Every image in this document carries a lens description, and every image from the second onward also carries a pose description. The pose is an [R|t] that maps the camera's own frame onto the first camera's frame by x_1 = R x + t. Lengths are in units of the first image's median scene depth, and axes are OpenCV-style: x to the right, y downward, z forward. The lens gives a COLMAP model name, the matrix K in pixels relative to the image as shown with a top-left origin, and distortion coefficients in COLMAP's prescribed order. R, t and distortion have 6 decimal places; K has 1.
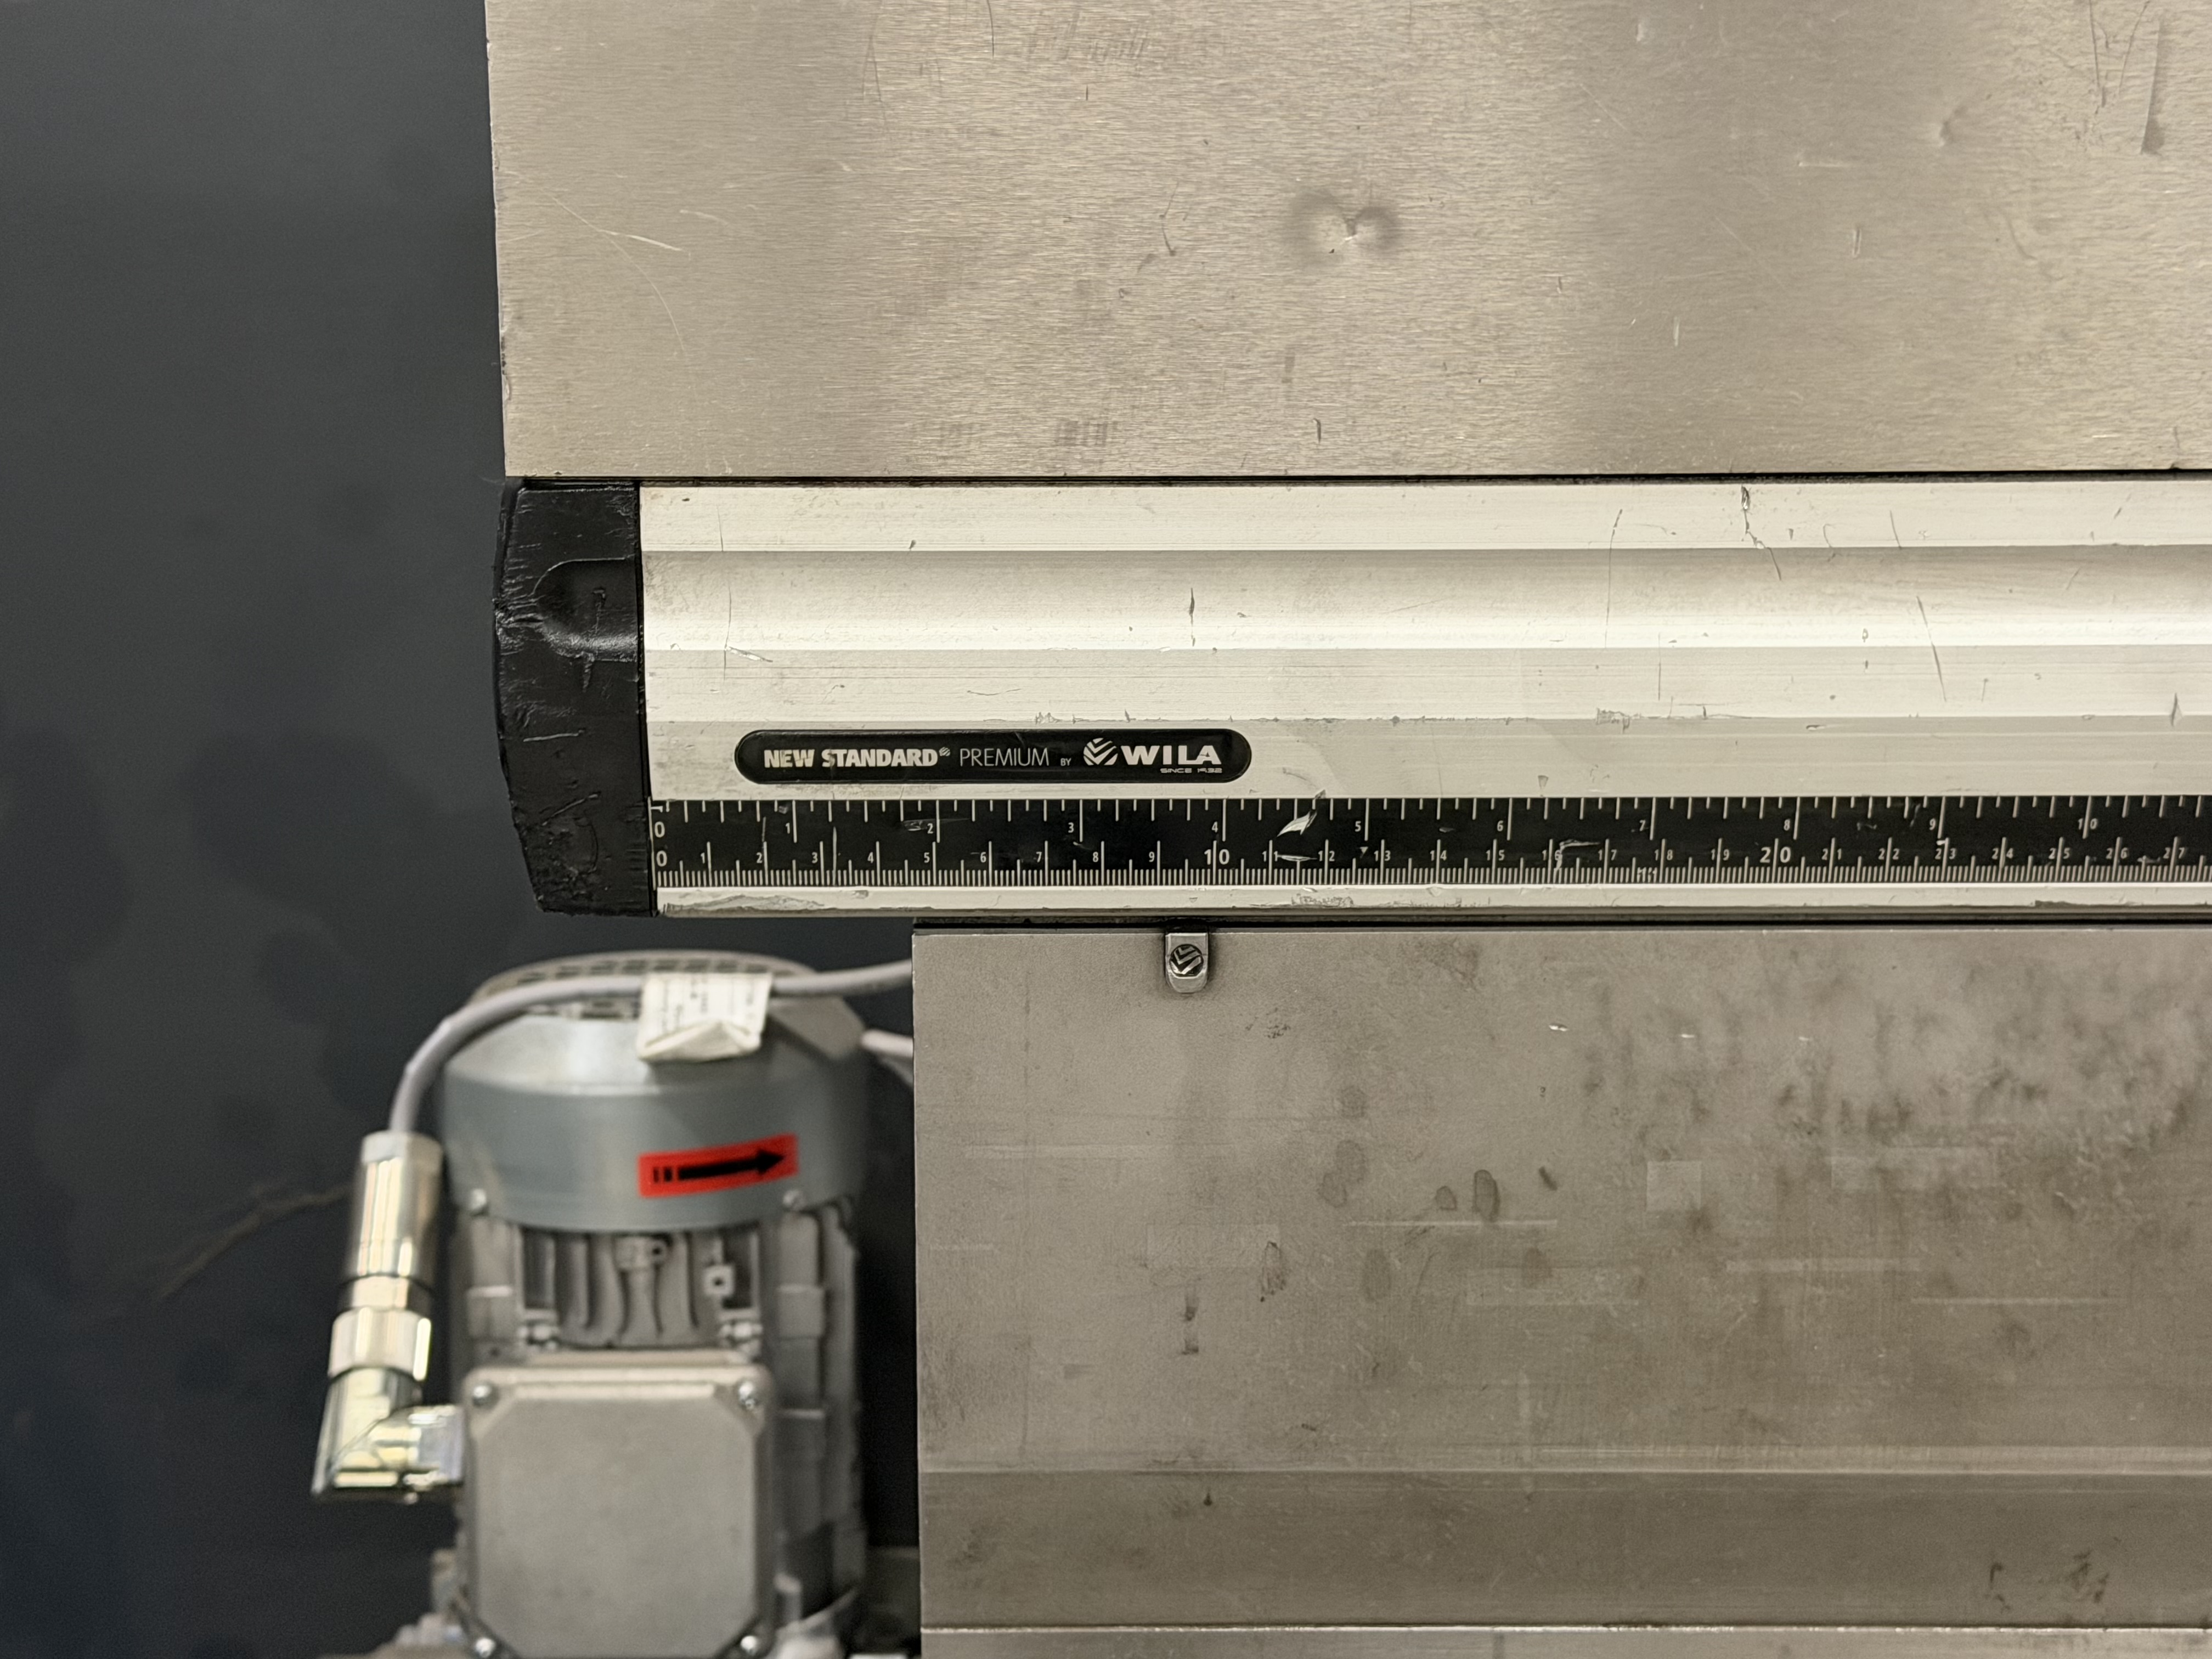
lens RADIAL K [[3427.2, 0, 1106.0], [0, 3427.2, 829.5], [0, 0, 1]] dist [0.116656, 0.074092]
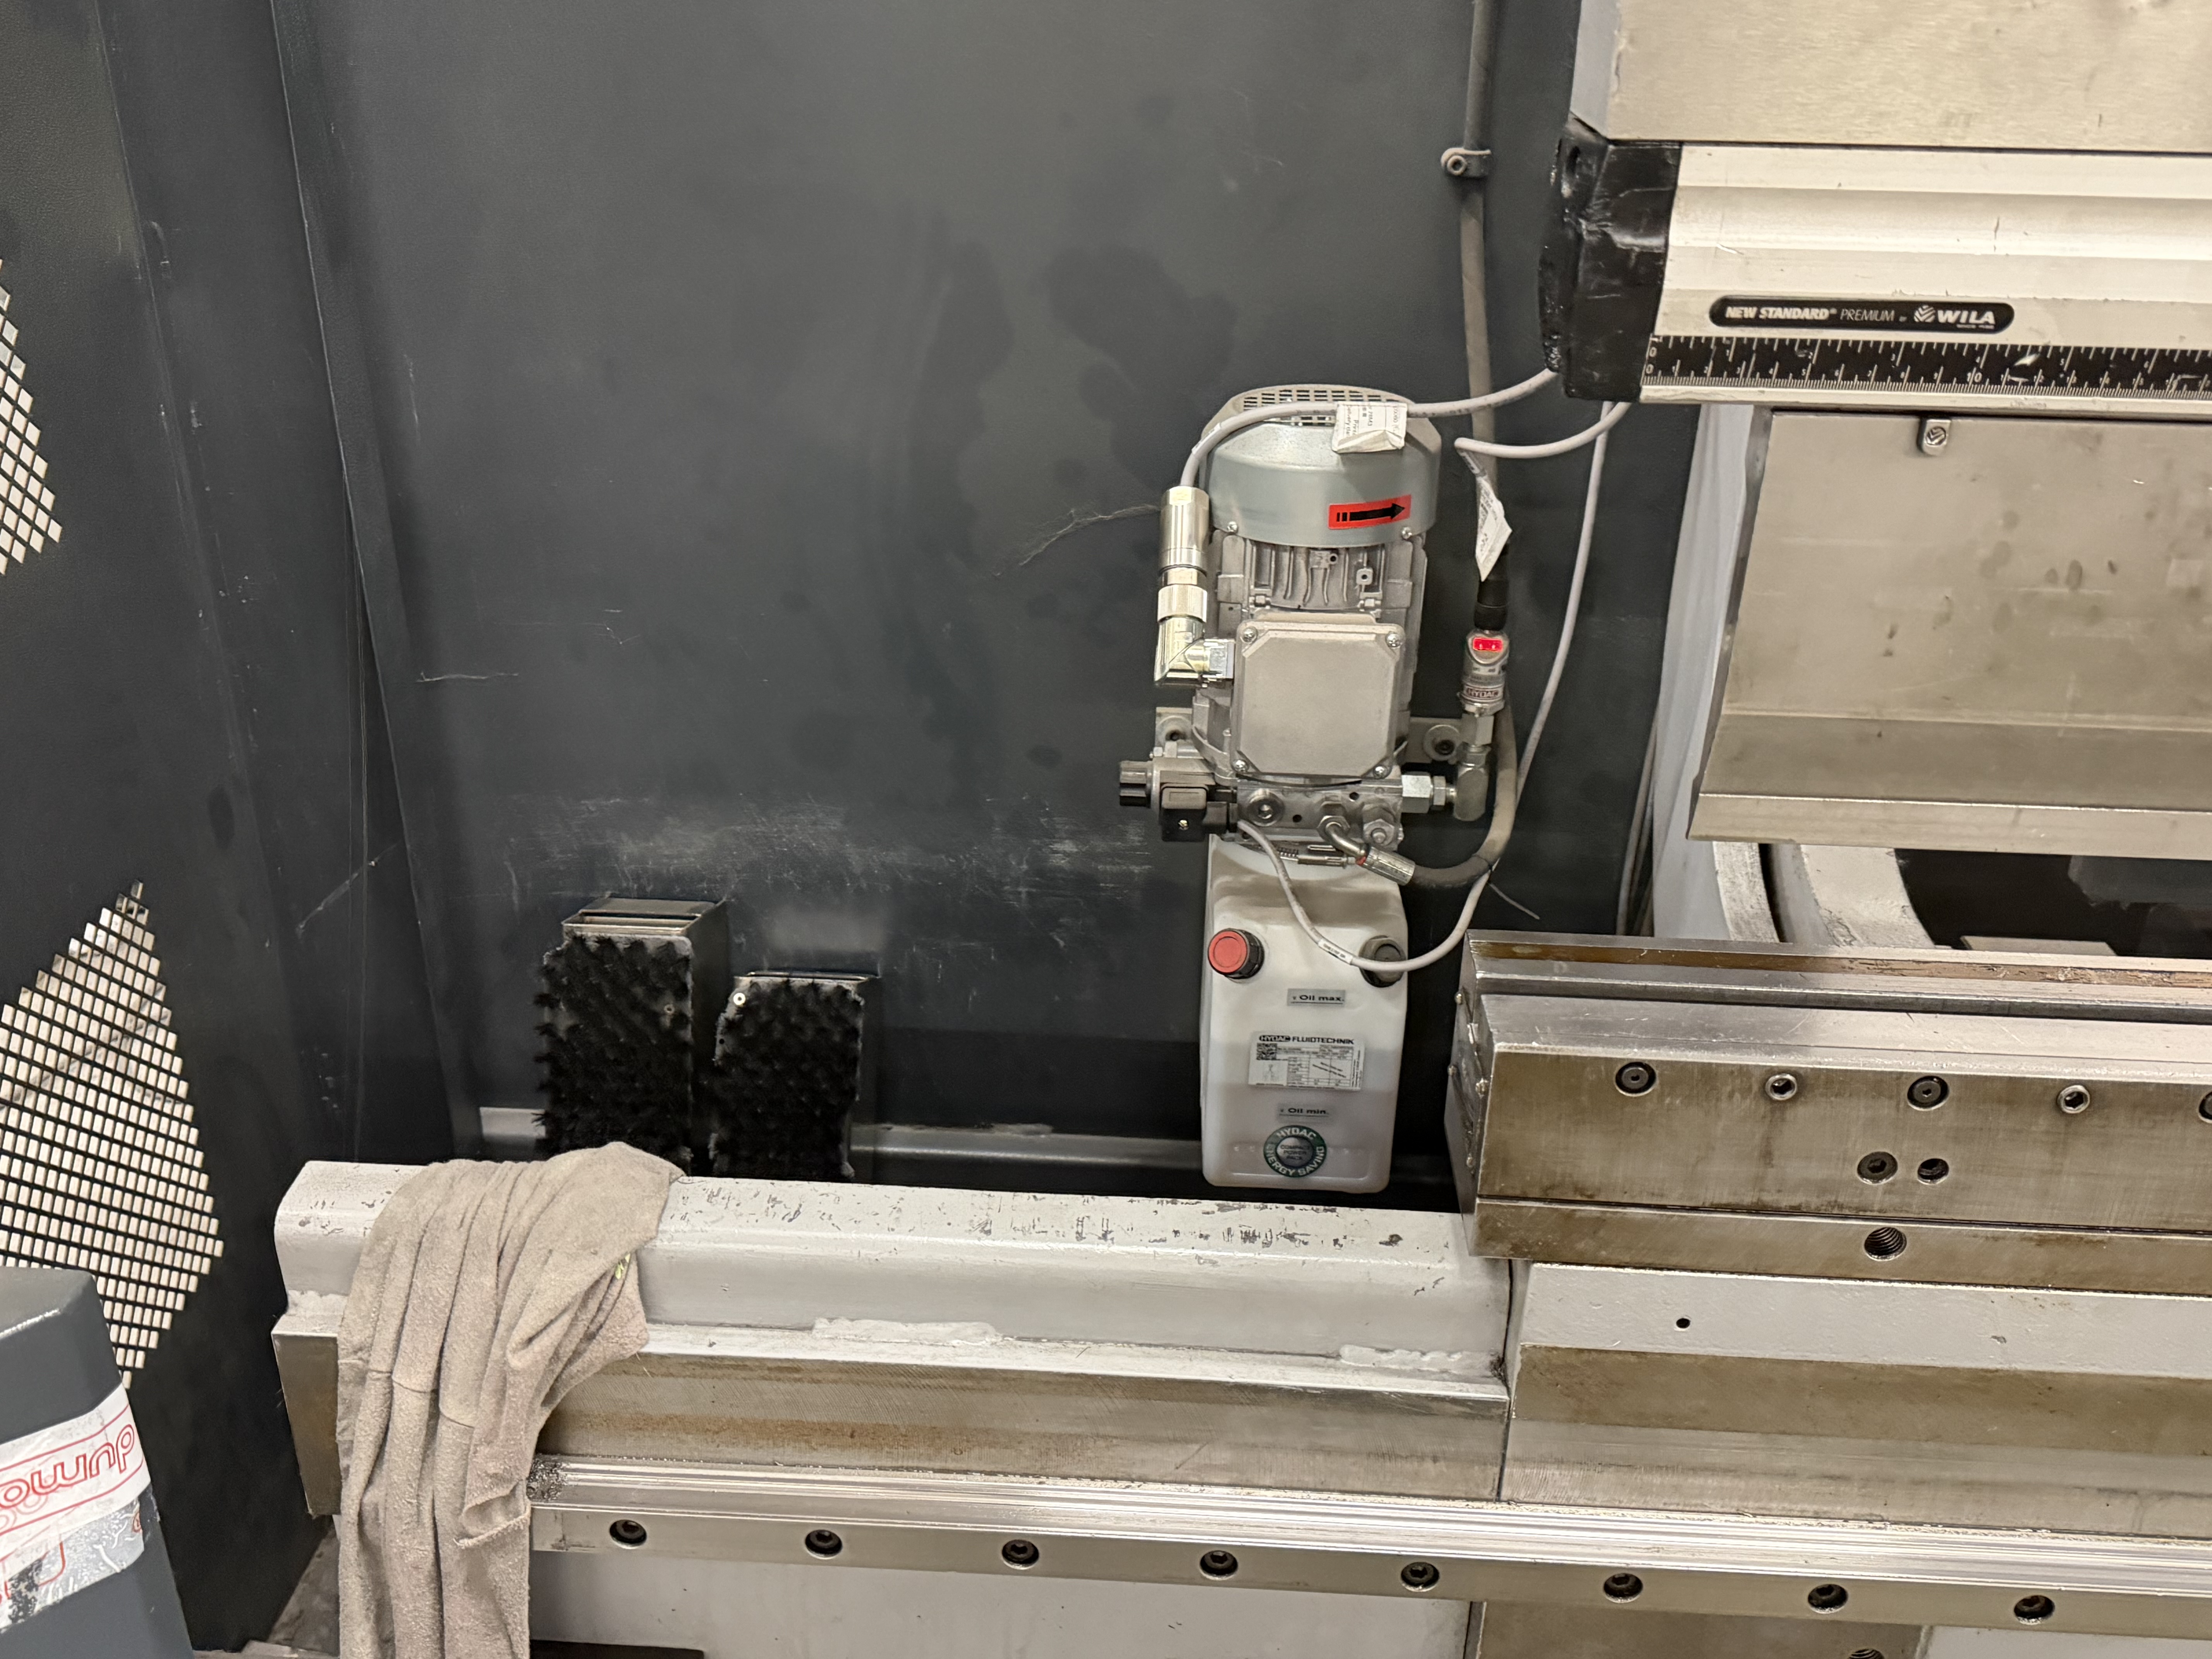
lens RADIAL K [[1889.6, 0, 1106.0], [0, 1889.6, 829.5], [0, 0, 1]] dist [-0.021824, -0.013015]
pose [[0.996085, 0.044464, -0.076404, -0.305925], [-0.021619, 0.960576, 0.277177, -0.024604], [0.085716, -0.274440, 0.957776, -0.003432]]
